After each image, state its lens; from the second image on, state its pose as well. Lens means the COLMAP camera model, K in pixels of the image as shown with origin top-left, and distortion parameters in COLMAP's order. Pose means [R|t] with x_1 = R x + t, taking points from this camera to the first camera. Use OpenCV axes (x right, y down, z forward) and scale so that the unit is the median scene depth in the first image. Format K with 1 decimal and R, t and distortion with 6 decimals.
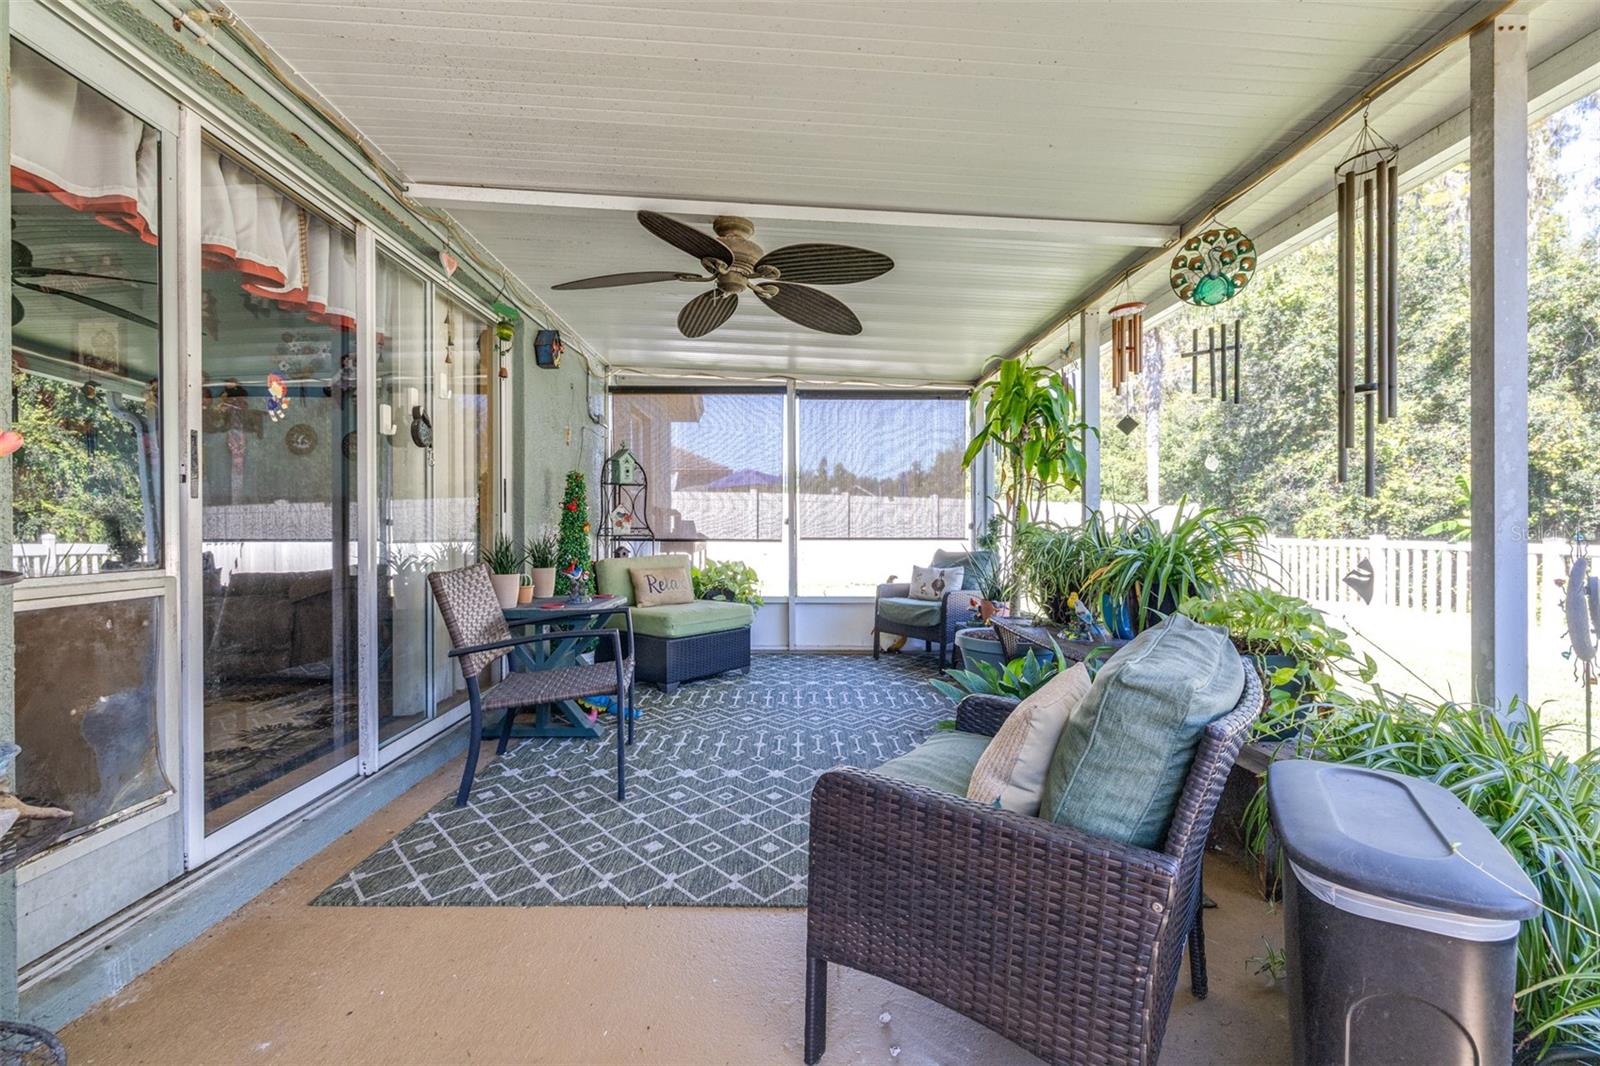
lens RADIAL K [[681.4, 0, 800.1], [0, 681.4, 532.4], [0, 0, 1]] dist [-0.001845, -0.000074]
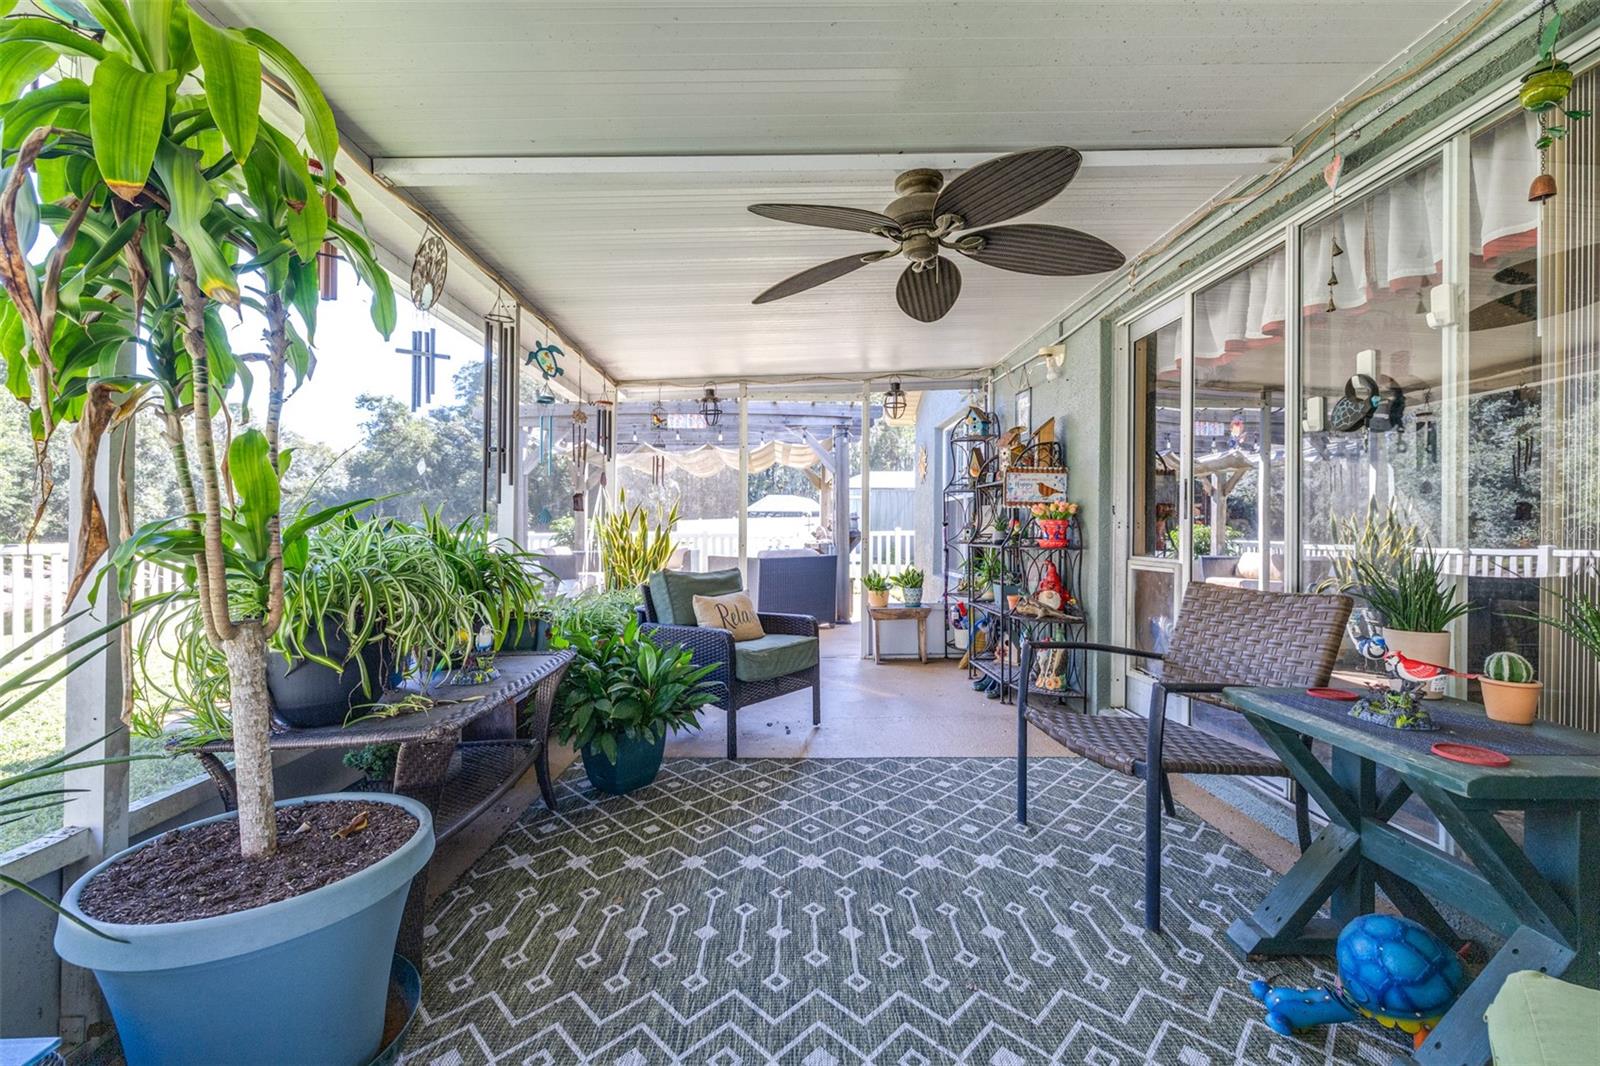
lens RADIAL K [[681.4, 0, 794.6], [0, 681.4, 528.7], [0, 0, 1]] dist [-0.001845, -0.000074]
pose [[-0.999965, -0.005697, 0.006109, 0.045231], [-0.005671, 0.999975, 0.004247, -0.017697], [-0.006133, 0.004212, -0.999972, 1.701030]]
